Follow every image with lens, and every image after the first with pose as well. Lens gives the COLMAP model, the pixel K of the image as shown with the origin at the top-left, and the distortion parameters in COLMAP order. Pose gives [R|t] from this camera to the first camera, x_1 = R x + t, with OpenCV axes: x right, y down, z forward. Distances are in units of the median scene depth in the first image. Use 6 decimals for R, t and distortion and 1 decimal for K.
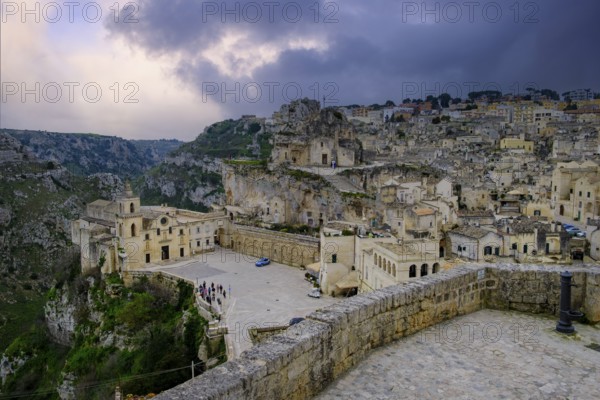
lens RADIAL K [[553.8, 0, 300.0], [0, 553.8, 200.0], [0, 0, 1]] dist [-0.010409, -0.009487]
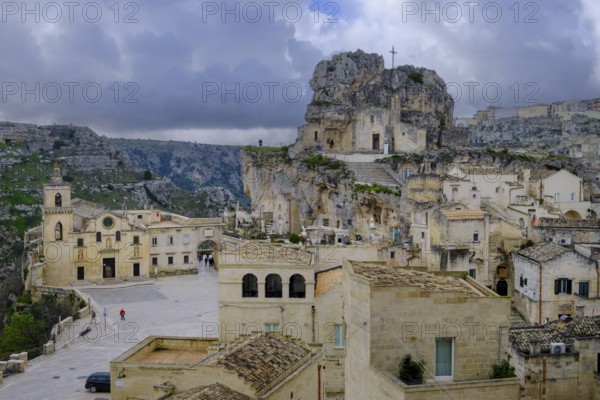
lens RADIAL K [[743.2, 0, 300.0], [0, 743.2, 200.0], [0, 0, 1]] dist [-0.017220, -0.026192]
pose [[0.935755, 0.018663, -0.352156, 0.289625], [-0.039737, 0.997819, -0.052709, 0.045879], [0.350404, 0.063317, 0.934456, 0.185318]]
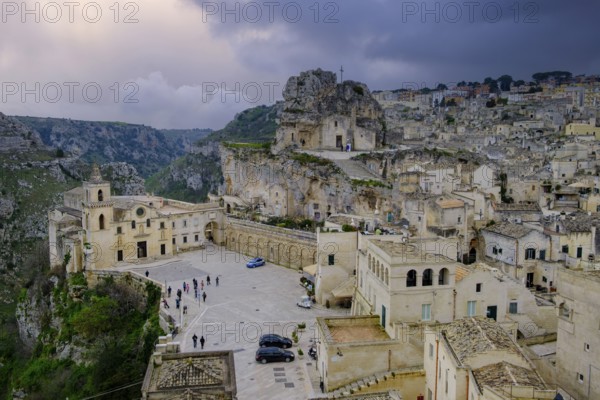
lens RADIAL K [[596.5, 0, 300.0], [0, 596.5, 200.0], [0, 0, 1]] dist [-0.000634, -0.016685]
pose [[0.996361, 0.010776, -0.084547, 0.068495], [-0.010281, 0.999927, 0.006289, 0.010511], [0.084609, -0.005397, 0.996400, 0.102604]]
